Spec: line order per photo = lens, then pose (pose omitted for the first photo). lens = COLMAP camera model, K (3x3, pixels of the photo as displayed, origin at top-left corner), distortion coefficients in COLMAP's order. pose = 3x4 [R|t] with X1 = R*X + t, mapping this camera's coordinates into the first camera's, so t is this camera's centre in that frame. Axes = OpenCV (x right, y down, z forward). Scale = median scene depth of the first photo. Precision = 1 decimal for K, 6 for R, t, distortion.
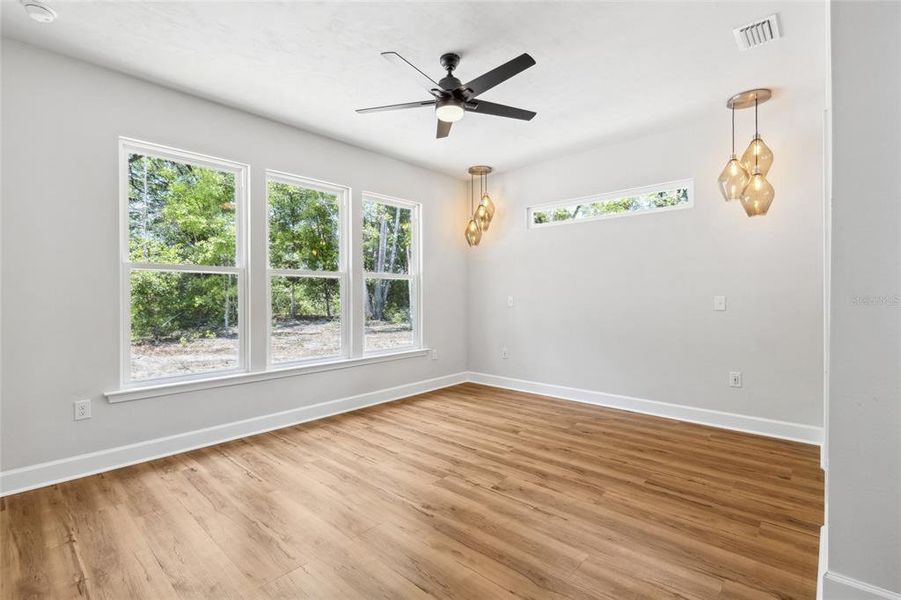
lens RADIAL K [[410.8, 0, 442.1], [0, 410.8, 300.4], [0, 0, 1]] dist [0.003155, -0.001099]
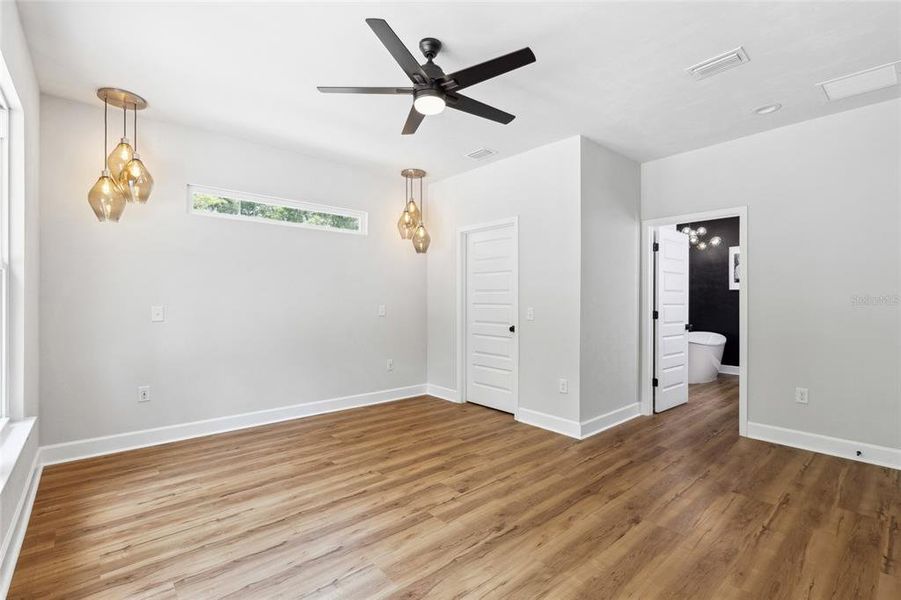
lens RADIAL K [[410.8, 0, 447.5], [0, 410.8, 297.1], [0, 0, 1]] dist [0.003155, -0.001099]
pose [[0.102210, 0.009952, 0.994713, -0.715244], [0.005295, 0.999930, -0.010549, -0.023585], [-0.994749, 0.006346, 0.102150, 0.713714]]
